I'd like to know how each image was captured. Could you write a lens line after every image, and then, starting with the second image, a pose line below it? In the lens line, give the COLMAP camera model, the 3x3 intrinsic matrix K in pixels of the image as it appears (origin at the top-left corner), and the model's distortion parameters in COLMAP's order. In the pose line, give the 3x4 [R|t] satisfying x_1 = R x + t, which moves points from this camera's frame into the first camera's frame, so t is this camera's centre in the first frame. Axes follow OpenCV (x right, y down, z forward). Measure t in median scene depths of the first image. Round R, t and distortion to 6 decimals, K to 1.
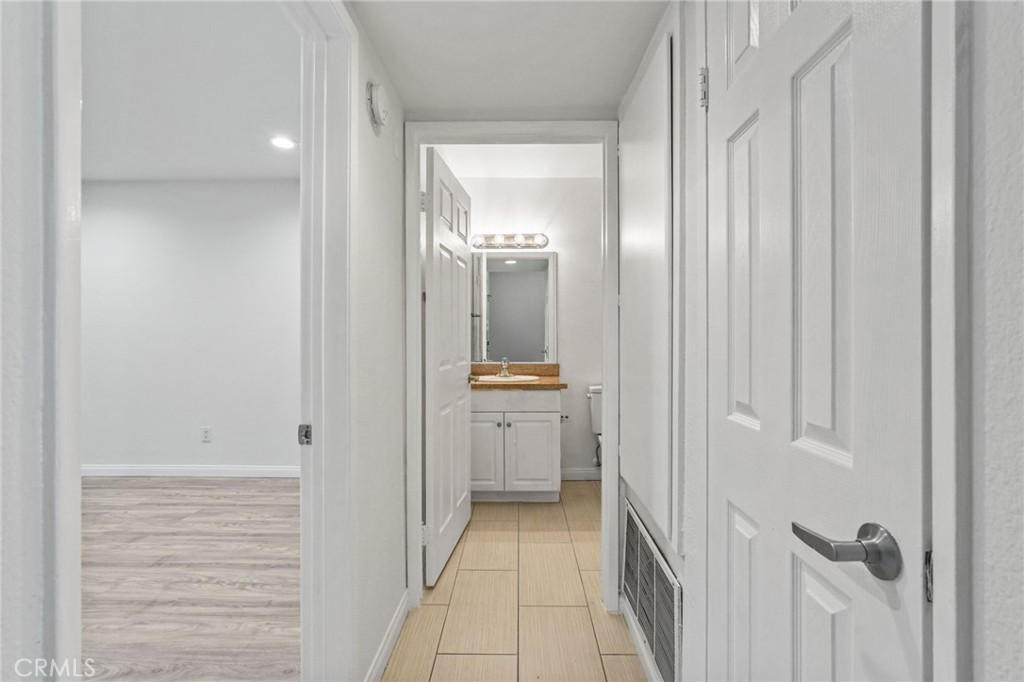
lens RADIAL K [[457.7, 0, 508.4], [0, 457.7, 339.8], [0, 0, 1]] dist [-0.002008, 0.000022]
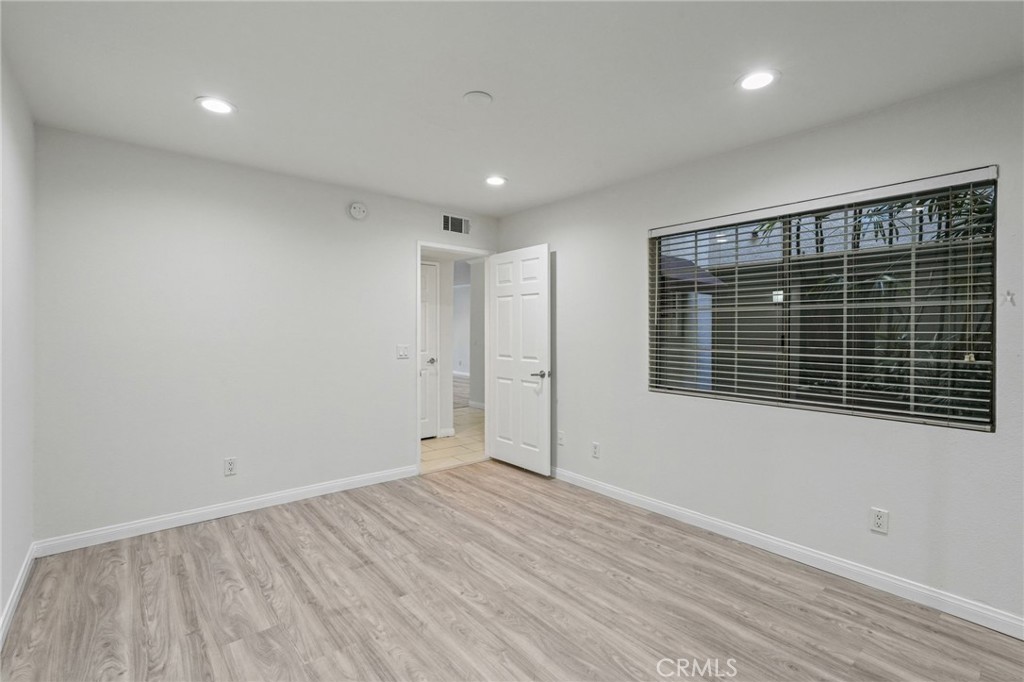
lens RADIAL K [[466.7, 0, 509.2], [0, 466.7, 328.2], [0, 0, 1]] dist [-0.000569, -0.000015]
pose [[-0.649390, -0.006776, 0.760425, -1.526468], [0.000405, 0.999957, 0.009256, -0.059889], [-0.760455, 0.006319, -0.649360, 1.222465]]
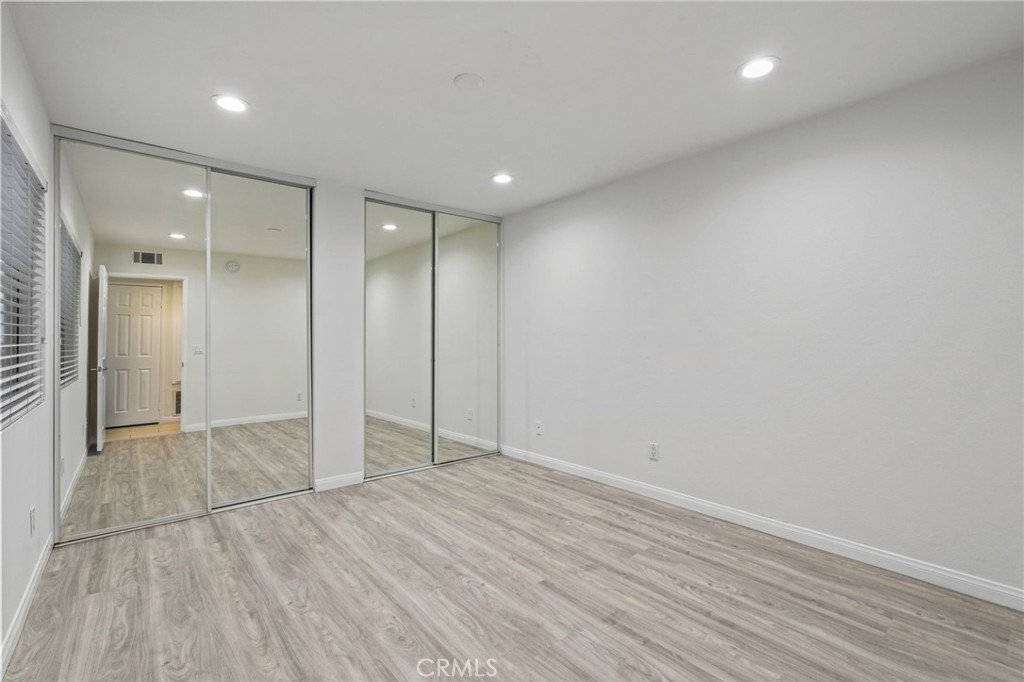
lens RADIAL K [[457.7, 0, 508.4], [0, 457.7, 339.8], [0, 0, 1]] dist [-0.002008, 0.000022]
pose [[0.649170, -0.002540, -0.760639, -0.221682], [-0.004543, 0.999964, -0.007216, -0.003611], [0.760630, 0.008140, 0.649135, 0.272976]]
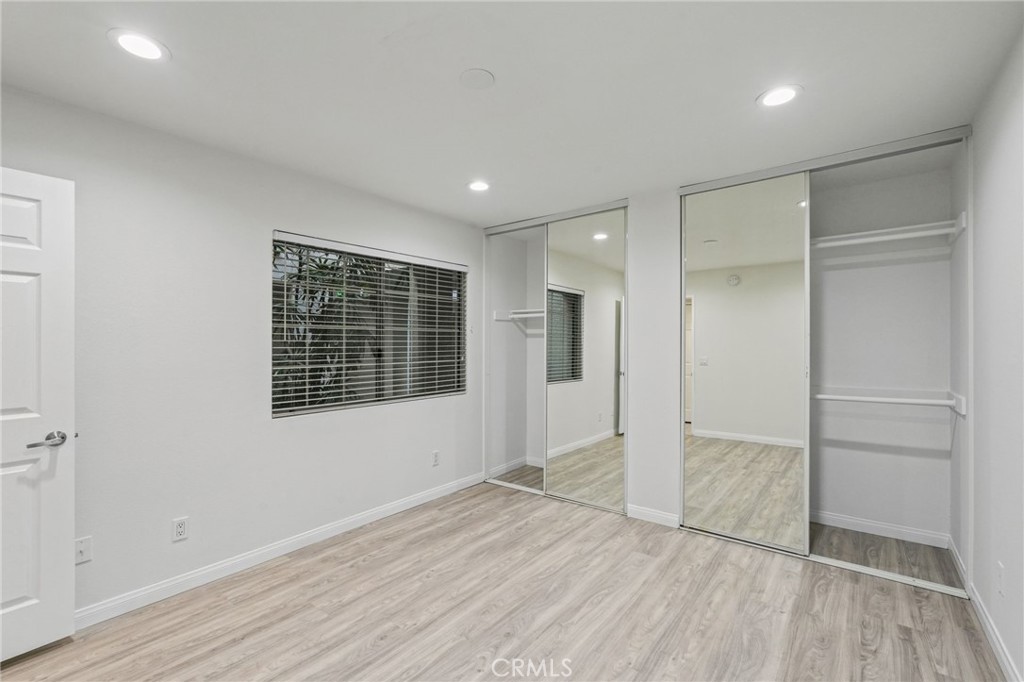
lens RADIAL K [[451.5, 0, 507.7], [0, 451.5, 343.7], [0, 0, 1]] dist [-0.002246, 0.000198]
pose [[-0.609632, -0.002439, -0.792681, -0.363435], [-0.006284, 0.999979, 0.001756, -0.056128], [0.792660, 0.006052, -0.609634, 1.178379]]
